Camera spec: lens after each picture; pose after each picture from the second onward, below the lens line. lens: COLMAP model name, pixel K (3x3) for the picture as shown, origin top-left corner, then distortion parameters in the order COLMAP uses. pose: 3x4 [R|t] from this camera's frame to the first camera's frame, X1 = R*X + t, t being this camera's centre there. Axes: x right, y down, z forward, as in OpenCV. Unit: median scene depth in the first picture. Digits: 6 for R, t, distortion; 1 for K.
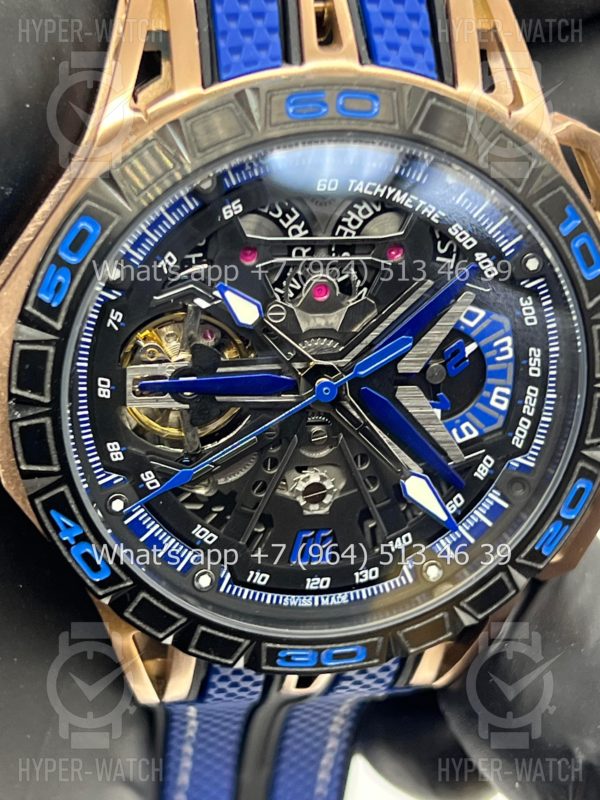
lens RADIAL K [[1919.0, 0, 293.4], [0, 1919.0, 403.3], [0, 0, 1]] dist [0.227042, 0.000000]
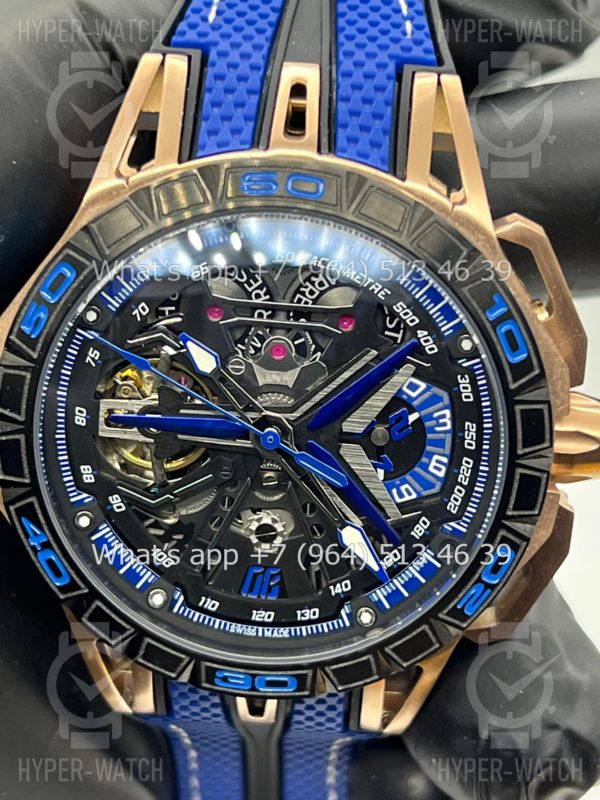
lens RADIAL K [[1919.0, 0, 295.4], [0, 1919.0, 407.4], [0, 0, 1]] dist [0.227042, 0.000000]
pose [[0.975125, 0.098391, -0.198621, 0.247255], [-0.112425, 0.991808, -0.060637, 0.040846], [0.191027, 0.081458, 0.978199, -0.093510]]
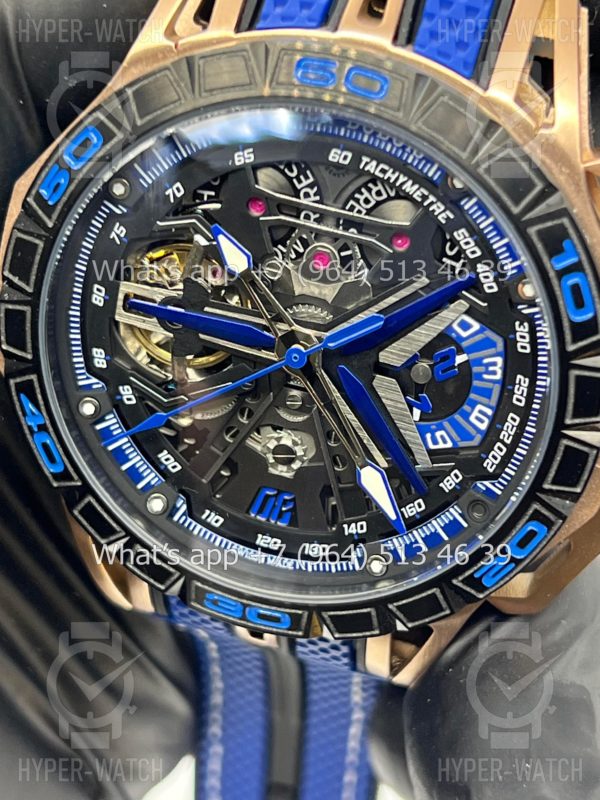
lens RADIAL K [[1919.0, 0, 294.4], [0, 1919.0, 407.2], [0, 0, 1]] dist [0.227042, 0.000000]
pose [[0.906844, 0.284261, -0.311175, 0.328456], [-0.271633, 0.958712, 0.084182, -0.064486], [0.322257, 0.008186, 0.946617, 0.053644]]
